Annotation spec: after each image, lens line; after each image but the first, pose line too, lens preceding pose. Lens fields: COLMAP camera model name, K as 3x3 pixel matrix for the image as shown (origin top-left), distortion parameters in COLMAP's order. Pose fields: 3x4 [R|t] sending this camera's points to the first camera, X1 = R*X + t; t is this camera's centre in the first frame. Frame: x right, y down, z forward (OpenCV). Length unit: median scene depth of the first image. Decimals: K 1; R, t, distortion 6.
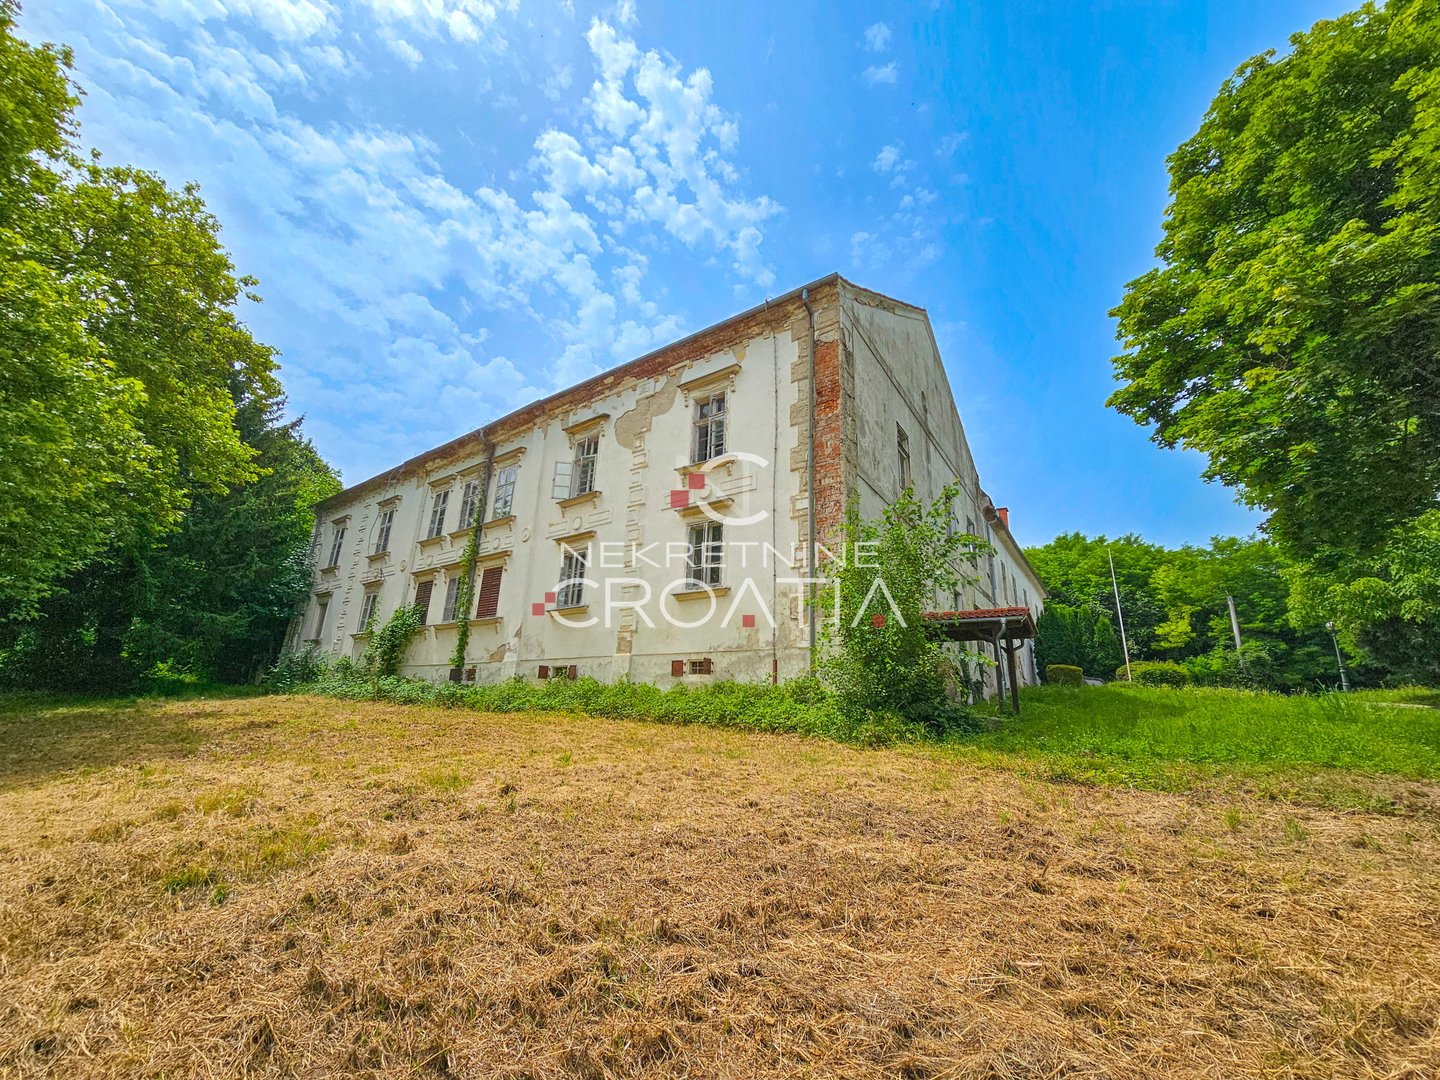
lens RADIAL K [[588.5, 0, 717.3], [0, 588.5, 546.2], [0, 0, 1]] dist [-0.002360, 0.000557]
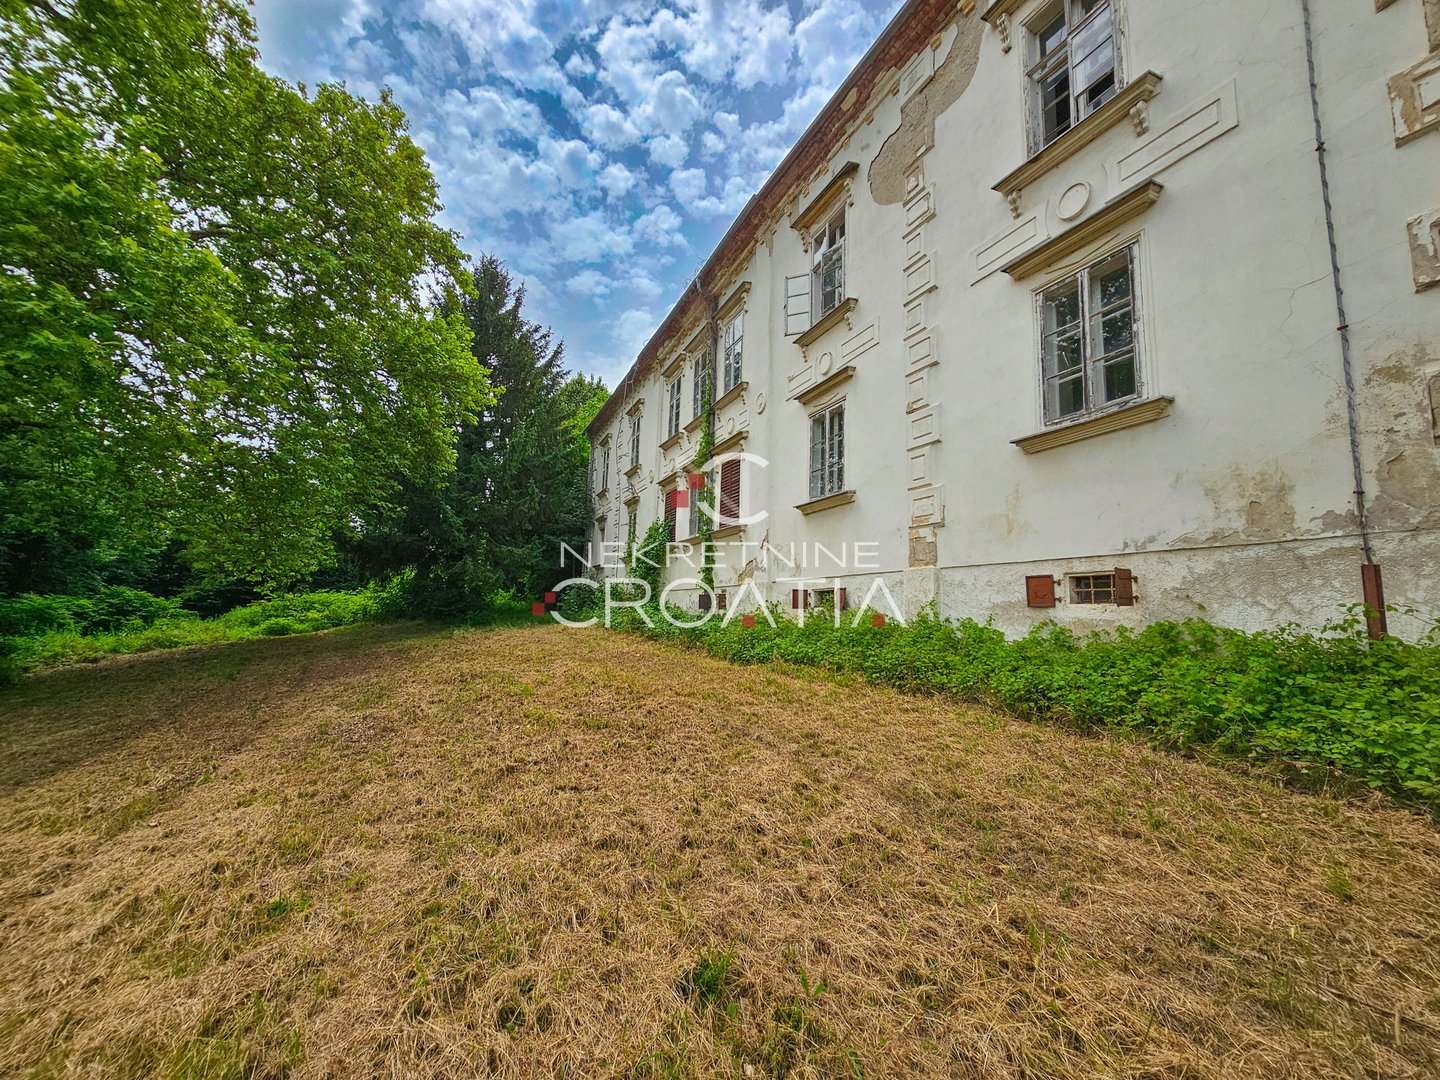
lens RADIAL K [[588.5, 0, 718.6], [0, 588.5, 547.3], [0, 0, 1]] dist [-0.002360, 0.000557]
pose [[0.873342, -0.069516, -0.482122, -0.052352], [0.145290, 0.981887, 0.121611, 0.062434], [0.464935, -0.176256, 0.867623, 0.386396]]
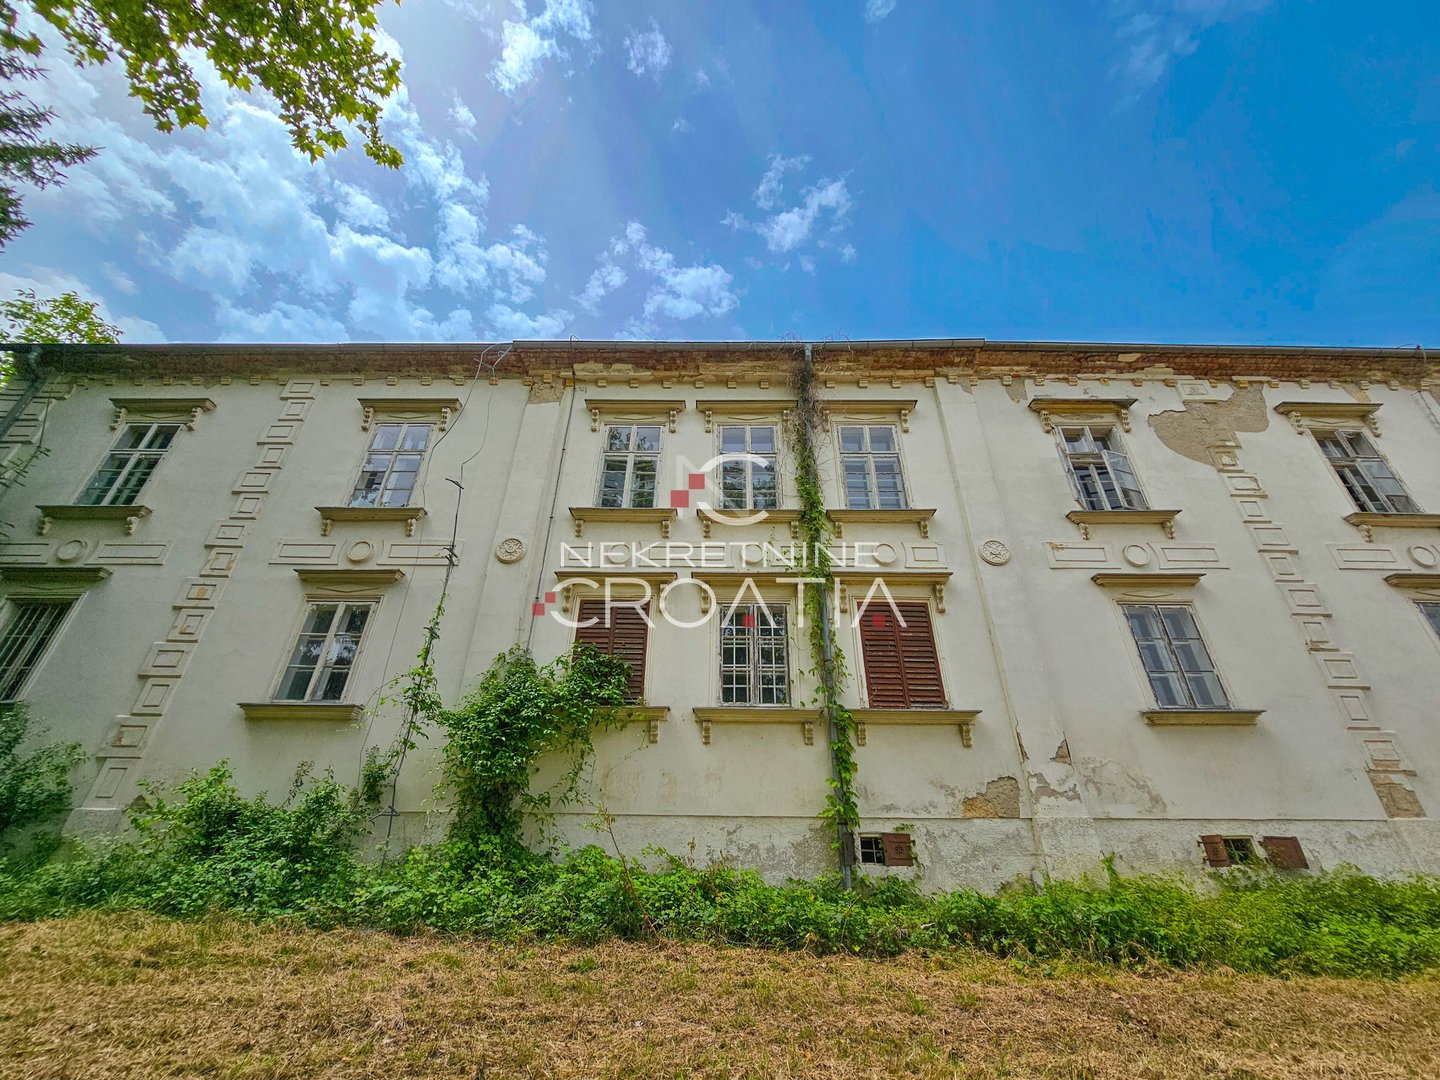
lens RADIAL K [[588.5, 0, 718.2], [0, 588.5, 545.2], [0, 0, 1]] dist [-0.002360, 0.000557]
pose [[0.806310, 0.268962, 0.526805, -0.884245], [-0.148862, 0.954242, -0.259348, 0.160088], [-0.572454, 0.130694, 0.809454, 0.805593]]
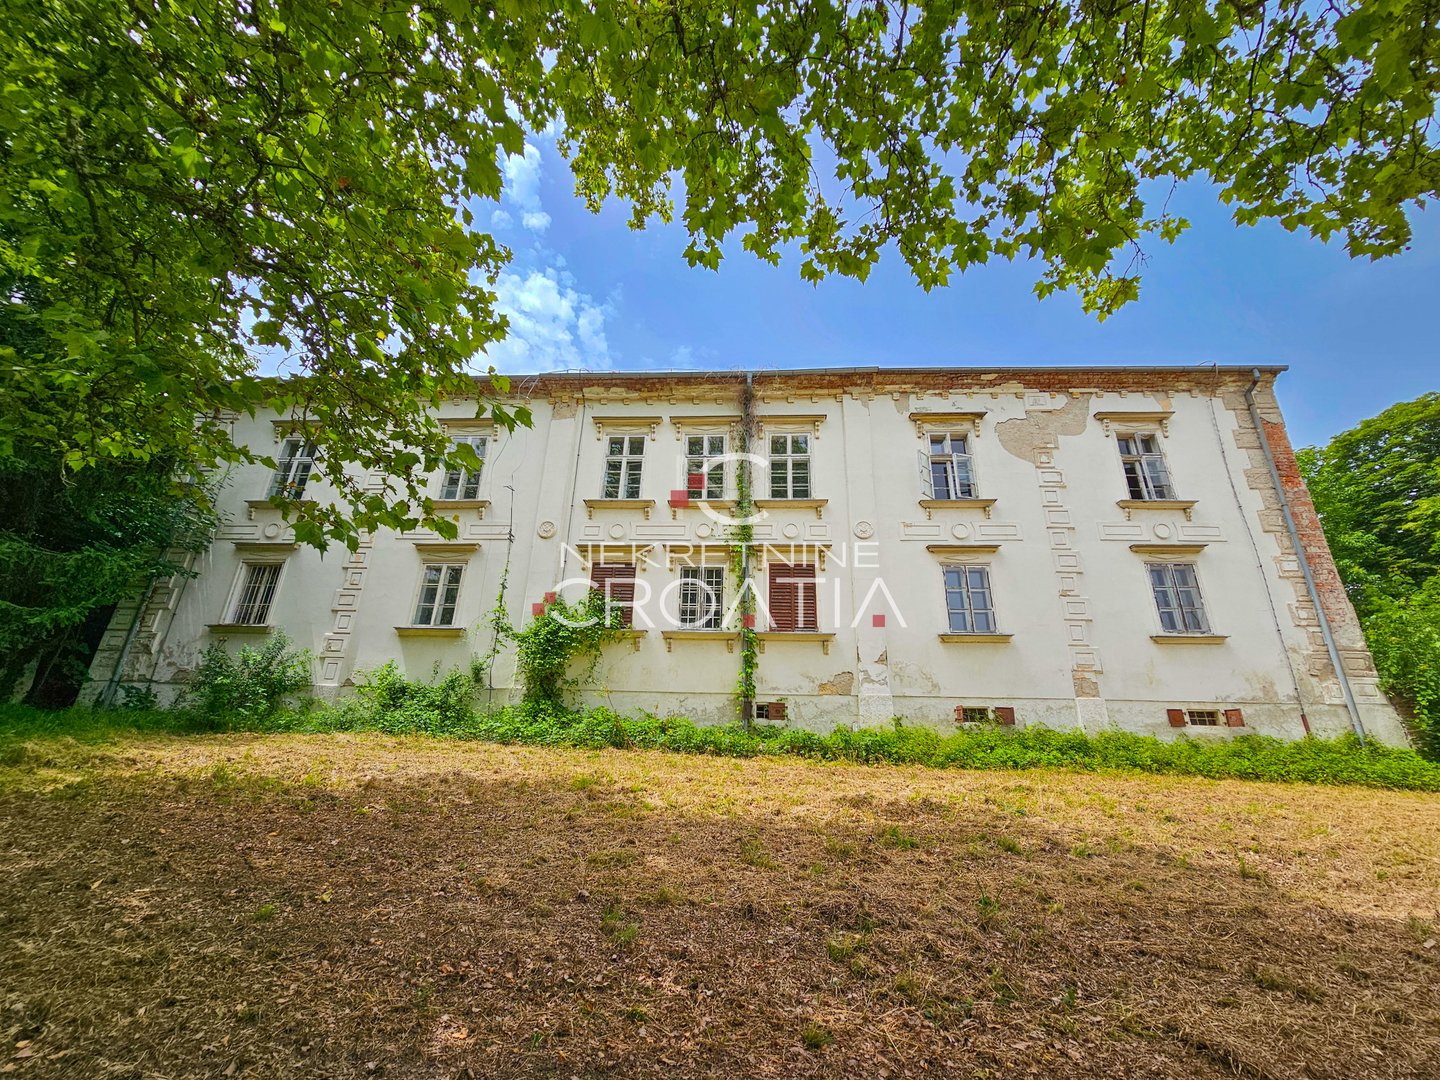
lens RADIAL K [[588.5, 0, 718.5], [0, 588.5, 545.5], [0, 0, 1]] dist [-0.002360, 0.000557]
pose [[0.836357, 0.177999, 0.518482, -0.983051], [-0.150699, 0.984030, -0.094734, 0.113982], [-0.527064, 0.001097, 0.849825, 0.496677]]
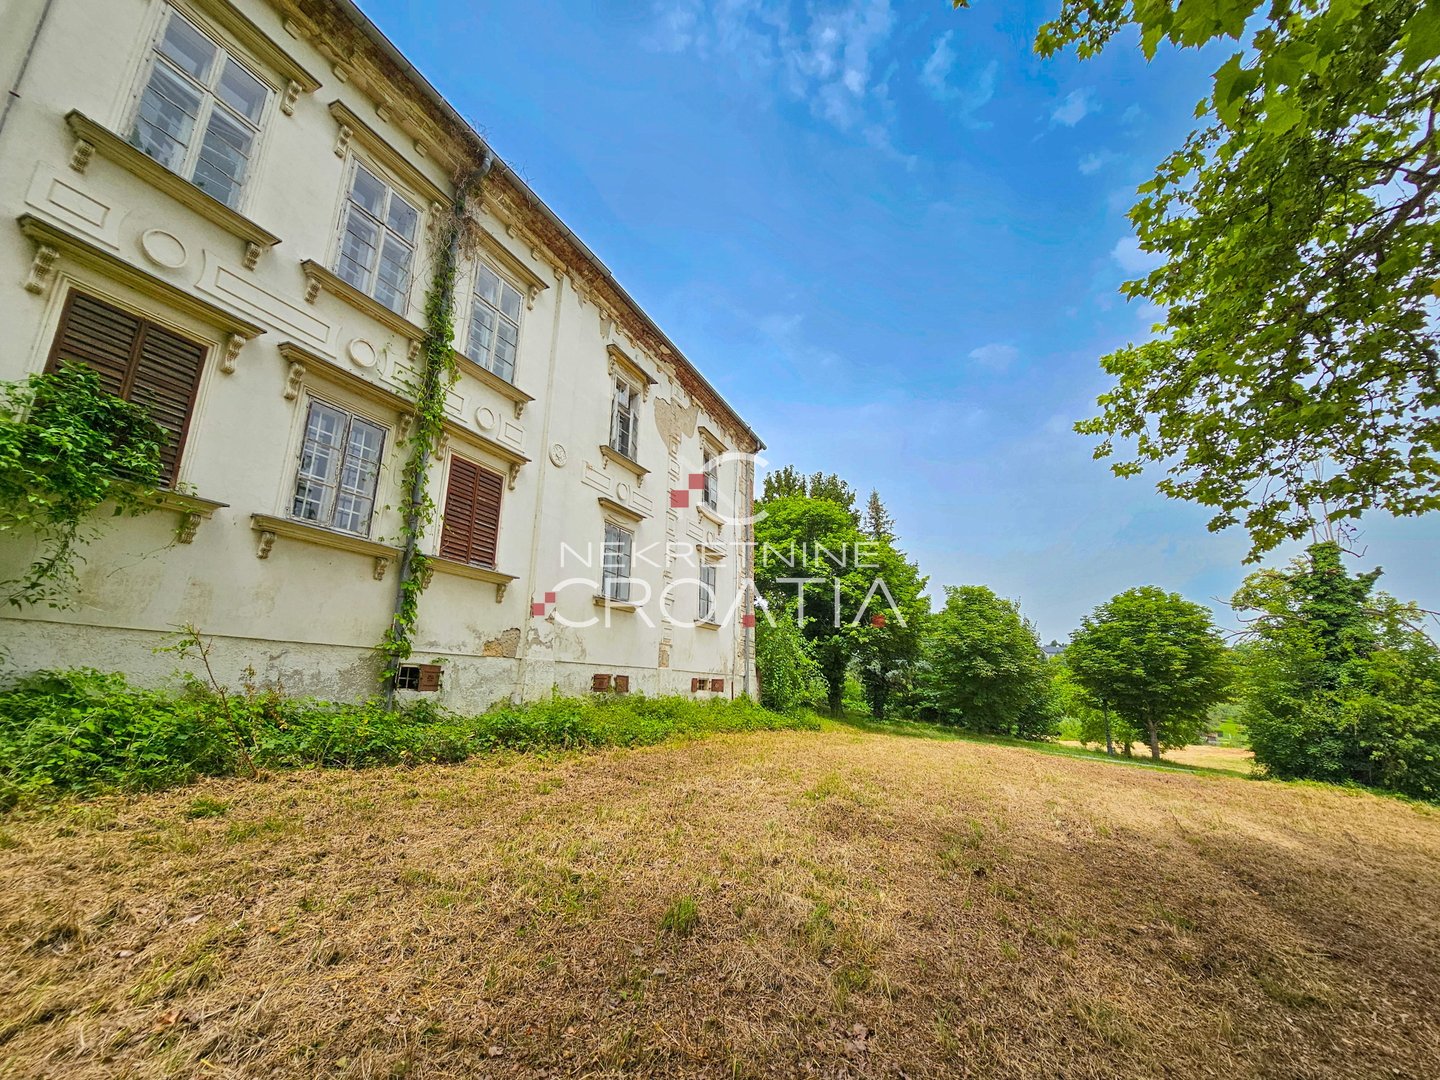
lens RADIAL K [[588.5, 0, 713.2], [0, 588.5, 544.1], [0, 0, 1]] dist [-0.002360, 0.000557]
pose [[-0.188721, 0.198370, 0.961787, -1.040172], [-0.301862, 0.920251, -0.249034, 0.190784], [-0.934486, -0.337325, -0.113791, 0.989790]]
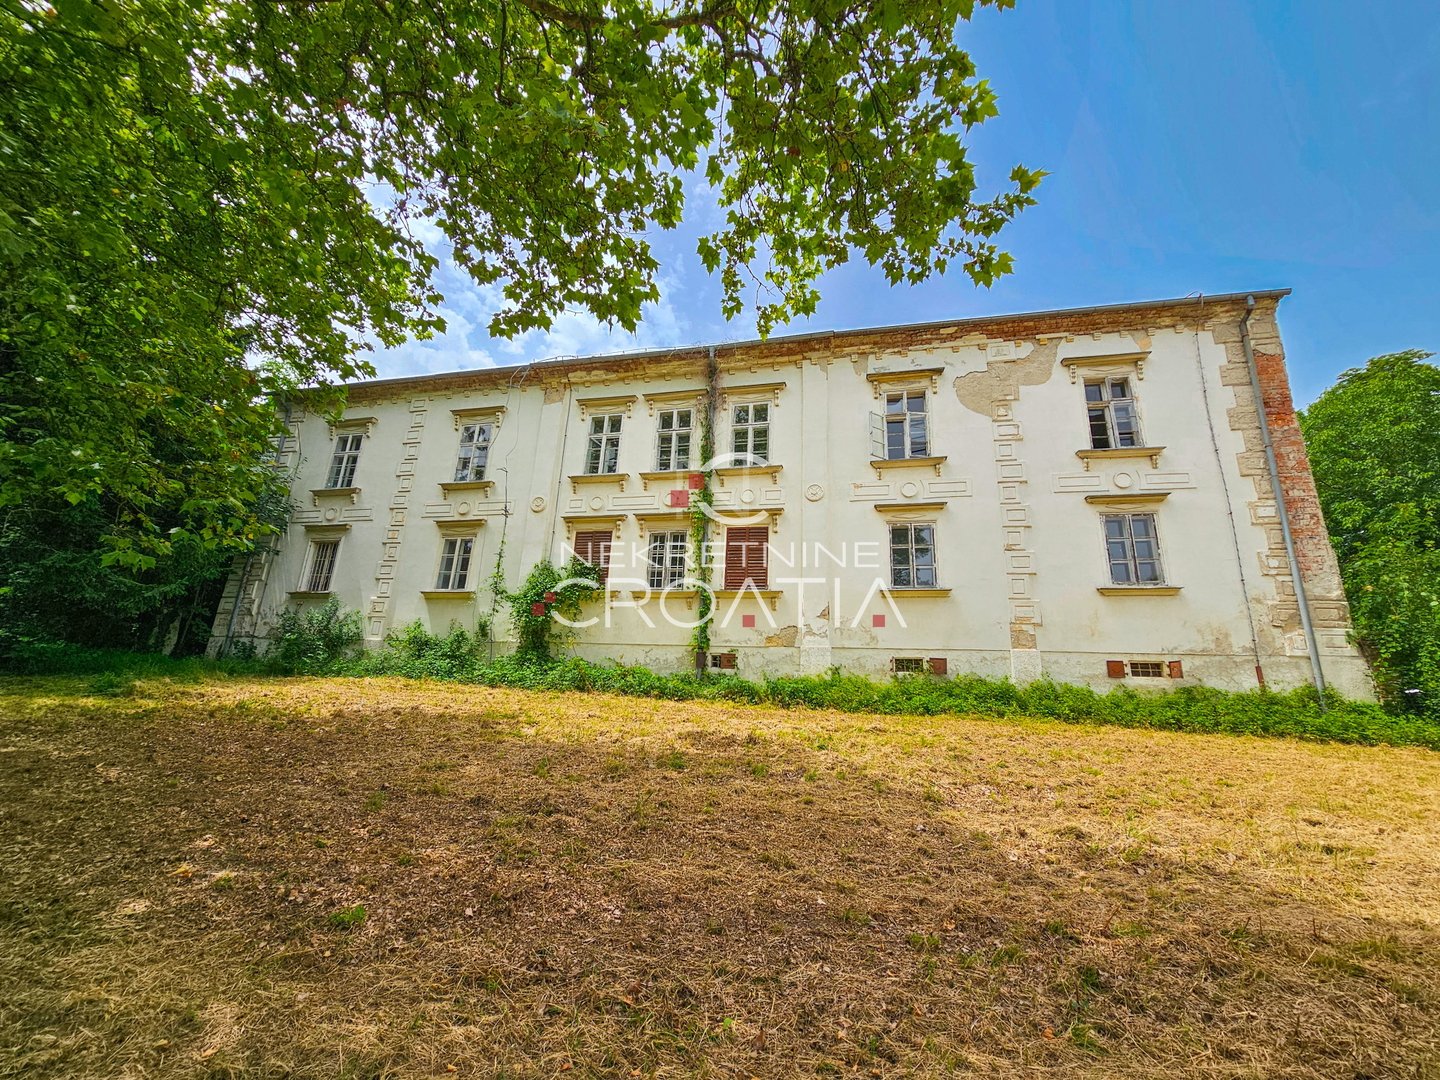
lens RADIAL K [[588.5, 0, 718.7], [0, 588.5, 545.4], [0, 0, 1]] dist [-0.002360, 0.000557]
pose [[0.918308, 0.108546, 0.380695, -0.835445], [-0.121026, 0.992609, 0.008919, 0.068631], [-0.376913, -0.054264, 0.924658, 0.328517]]
